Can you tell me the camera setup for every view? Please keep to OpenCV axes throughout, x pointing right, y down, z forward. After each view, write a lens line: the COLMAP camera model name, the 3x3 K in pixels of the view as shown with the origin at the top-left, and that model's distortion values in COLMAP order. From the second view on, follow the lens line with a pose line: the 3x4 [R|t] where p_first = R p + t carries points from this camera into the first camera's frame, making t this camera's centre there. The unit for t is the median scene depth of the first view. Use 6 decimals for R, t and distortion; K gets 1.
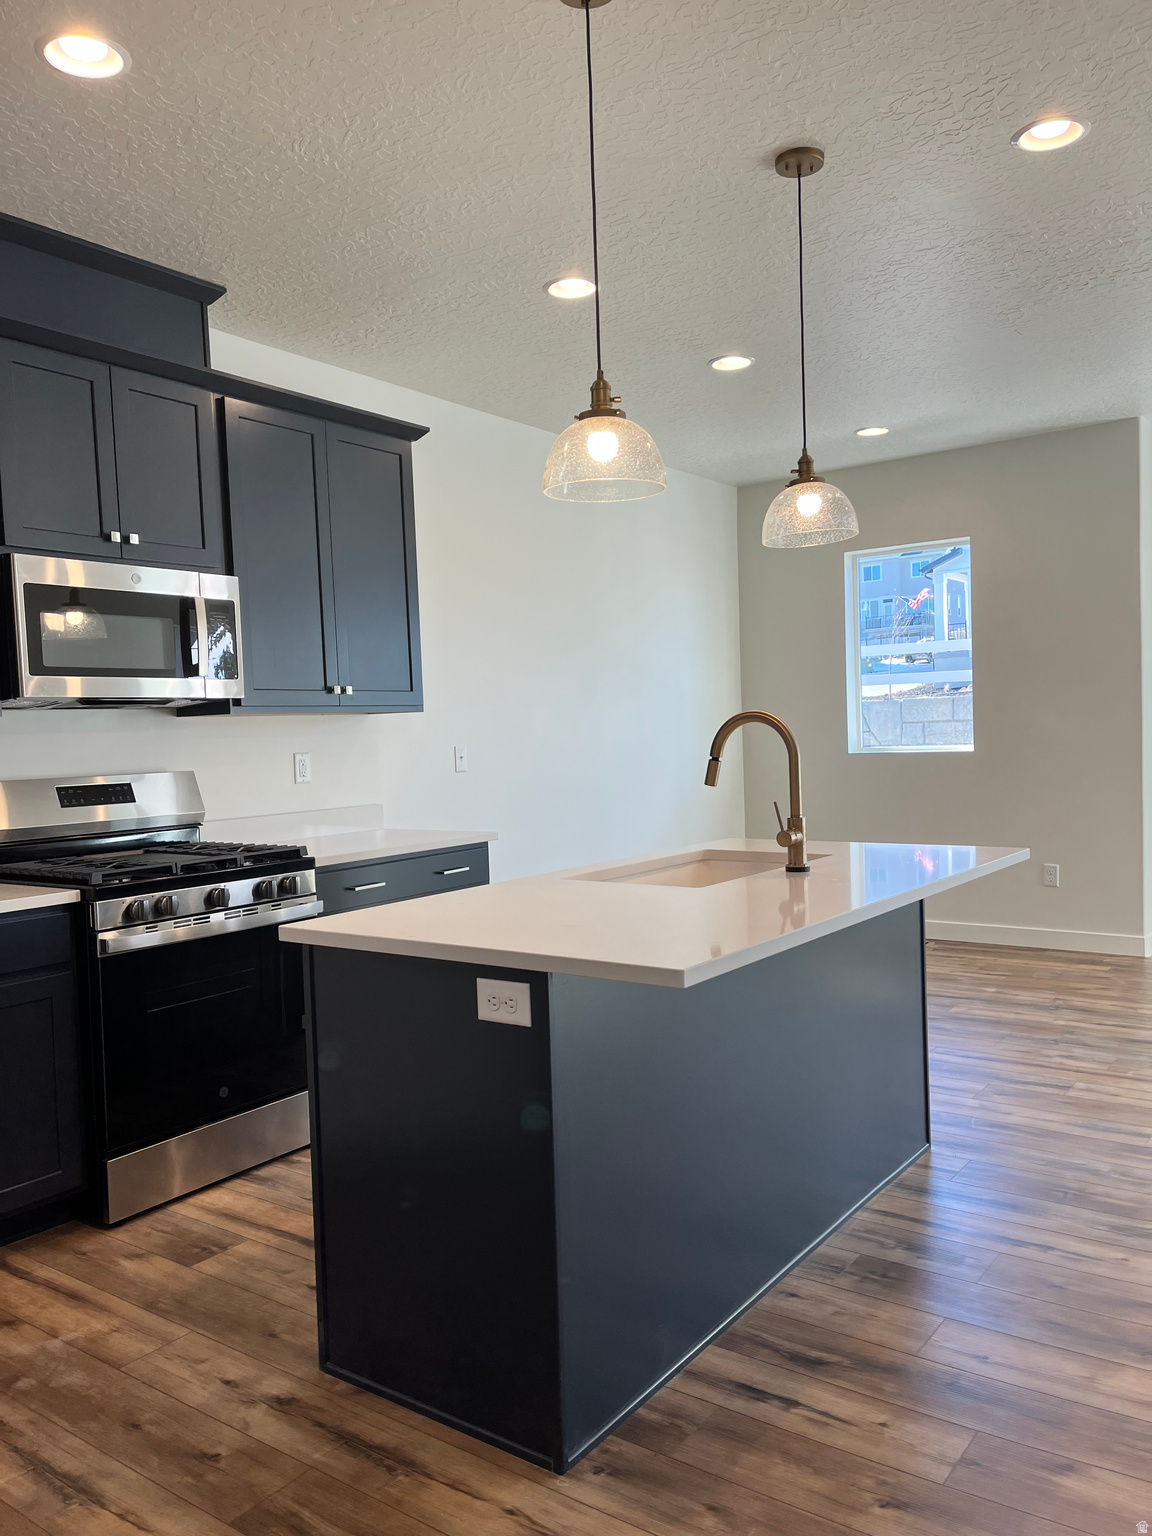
lens RADIAL K [[1177.5, 0, 583.3], [0, 1177.5, 777.8], [0, 0, 1]] dist [0.081615, -0.115613]
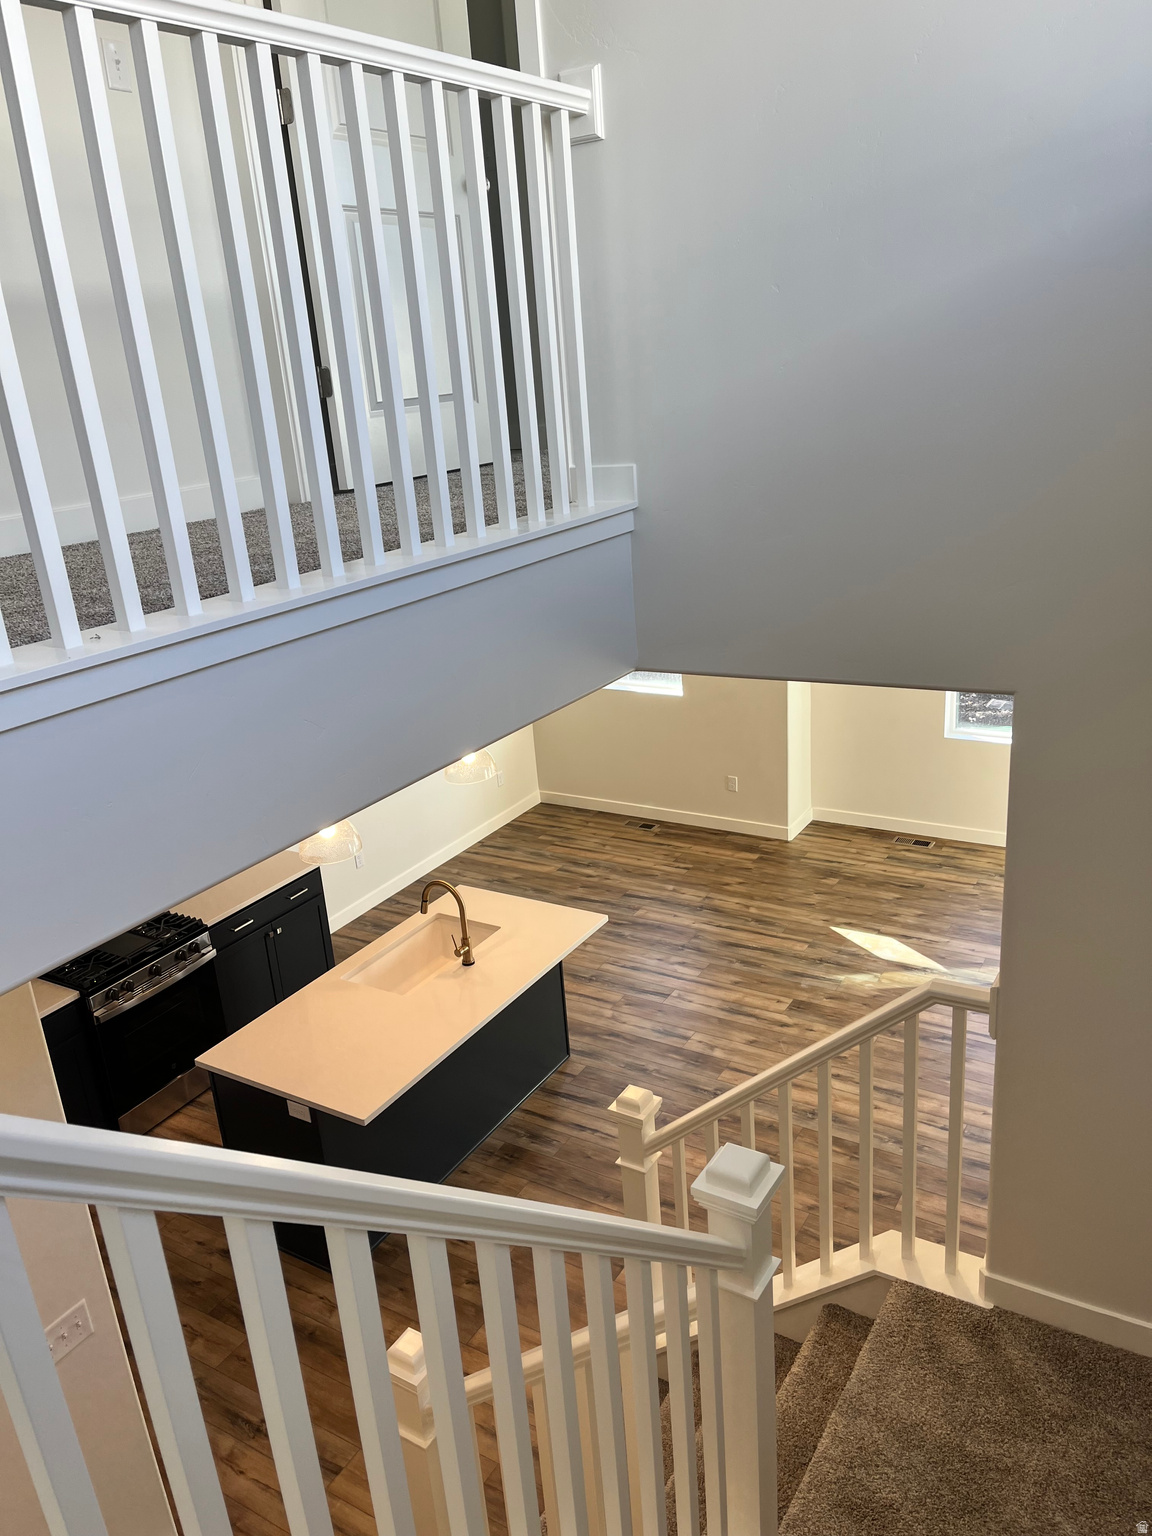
lens RADIAL K [[1177.5, 0, 583.3], [0, 1177.5, 777.8], [0, 0, 1]] dist [0.081615, -0.115613]
pose [[0.995693, -0.066565, 0.064531, 0.248228], [0.045035, 0.955680, 0.290941, -0.709339], [-0.081037, -0.286782, 0.954562, -0.703402]]
